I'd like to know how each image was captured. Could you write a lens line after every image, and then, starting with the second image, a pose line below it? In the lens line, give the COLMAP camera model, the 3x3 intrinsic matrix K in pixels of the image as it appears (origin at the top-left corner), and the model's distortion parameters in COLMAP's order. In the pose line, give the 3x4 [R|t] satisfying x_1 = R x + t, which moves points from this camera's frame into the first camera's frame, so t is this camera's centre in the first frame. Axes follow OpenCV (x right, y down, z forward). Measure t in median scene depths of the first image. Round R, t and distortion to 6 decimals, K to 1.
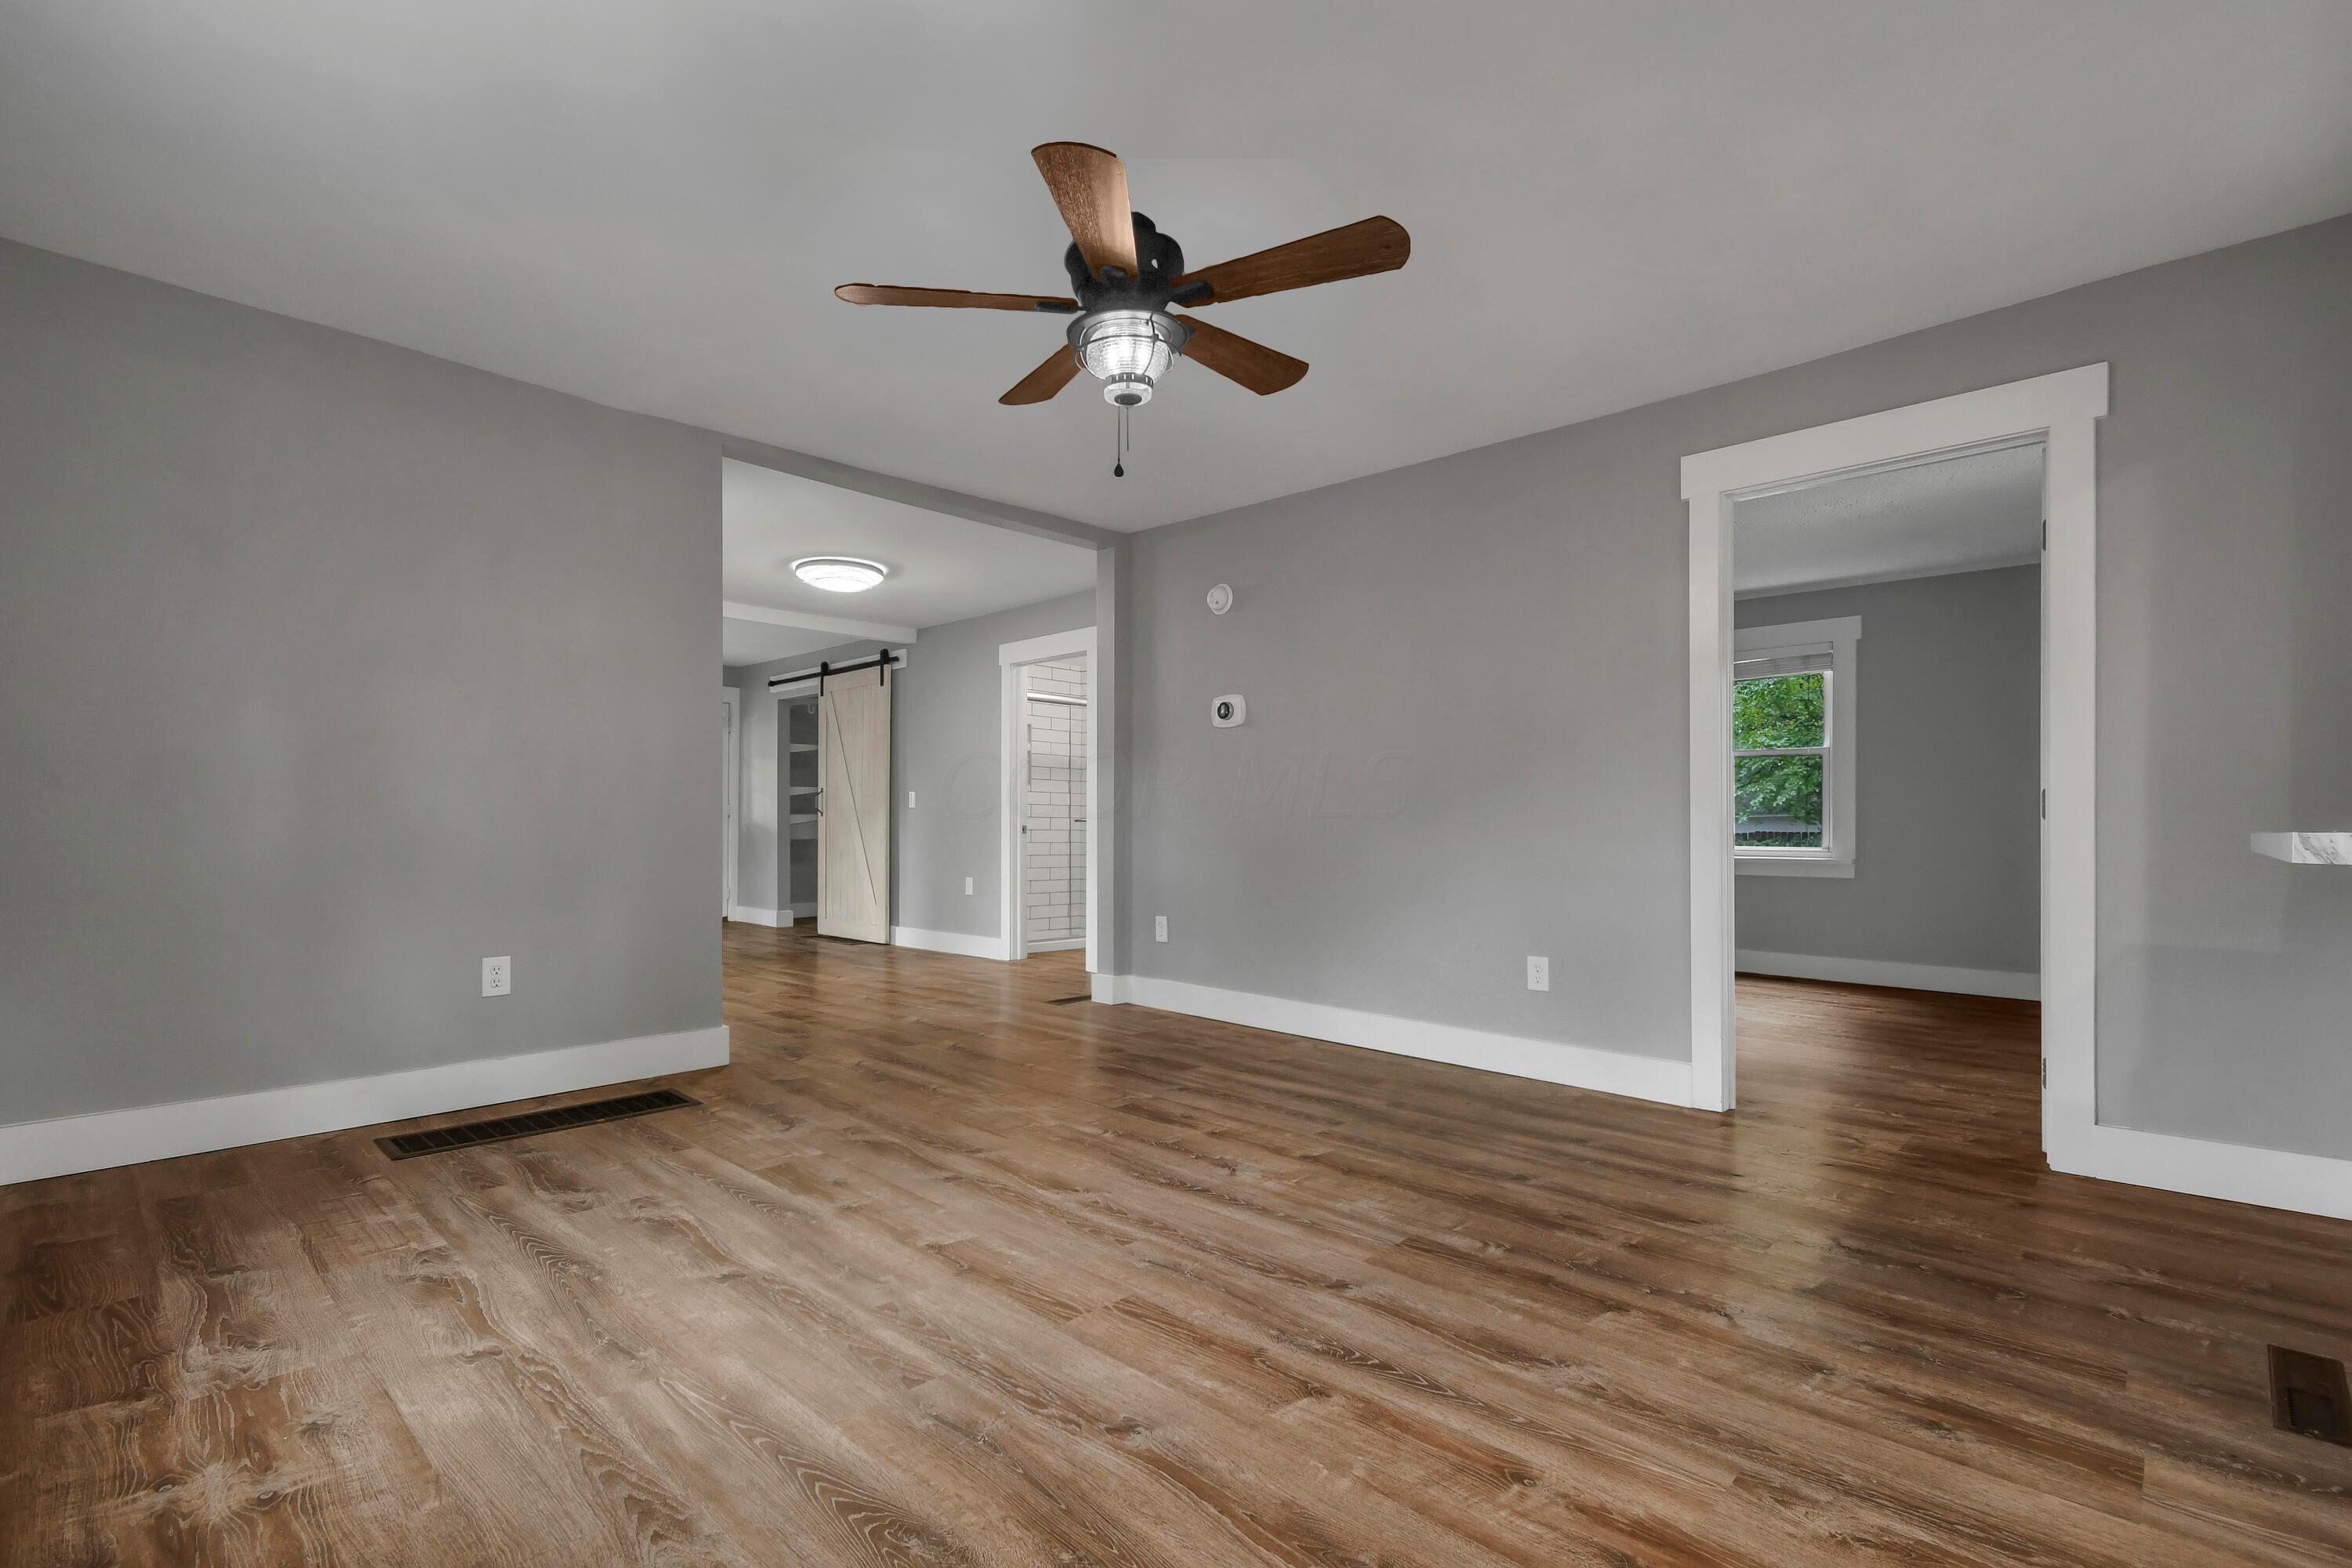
lens RADIAL K [[1073.4, 0, 1177.9], [0, 1073.4, 816.7], [0, 0, 1]] dist [0.004743, -0.000327]
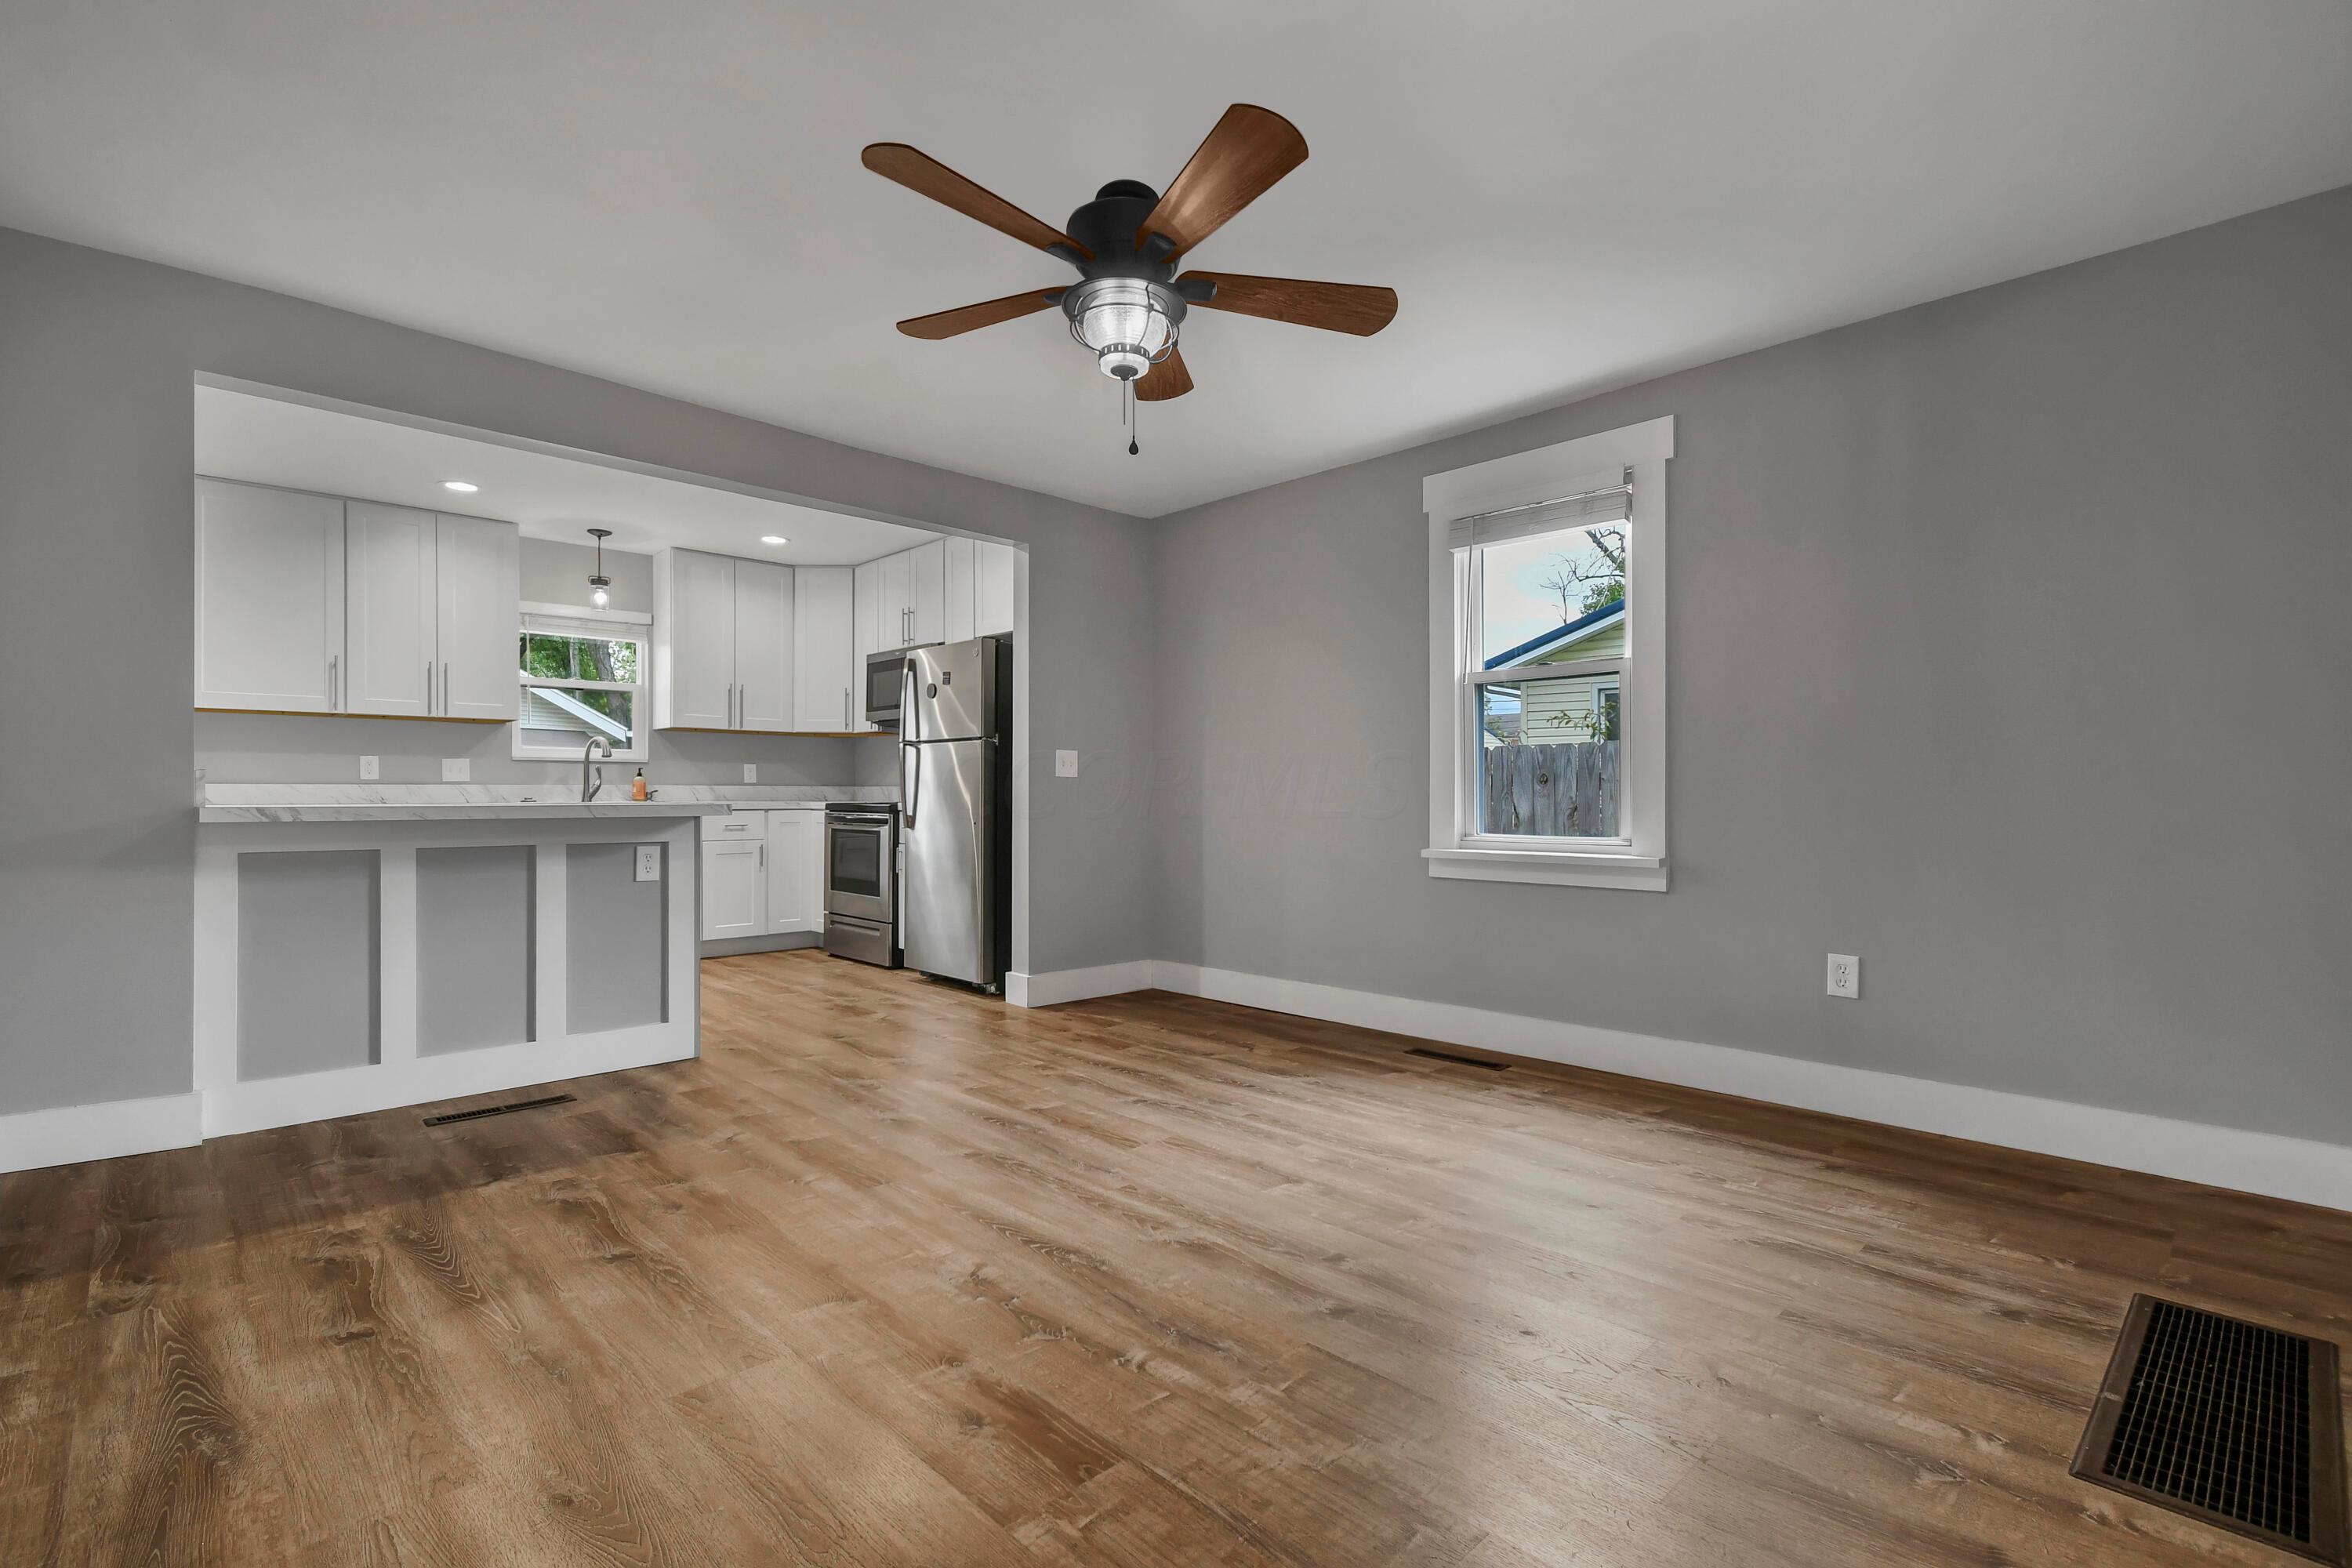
lens RADIAL K [[1073.4, 0, 1173.2], [0, 1073.4, 774.6], [0, 0, 1]] dist [0.004743, -0.000327]
pose [[-0.998768, -0.008041, 0.048968, -0.154349], [-0.009707, 0.999379, -0.033876, 0.006235], [-0.048665, -0.034310, -0.998226, 2.231570]]
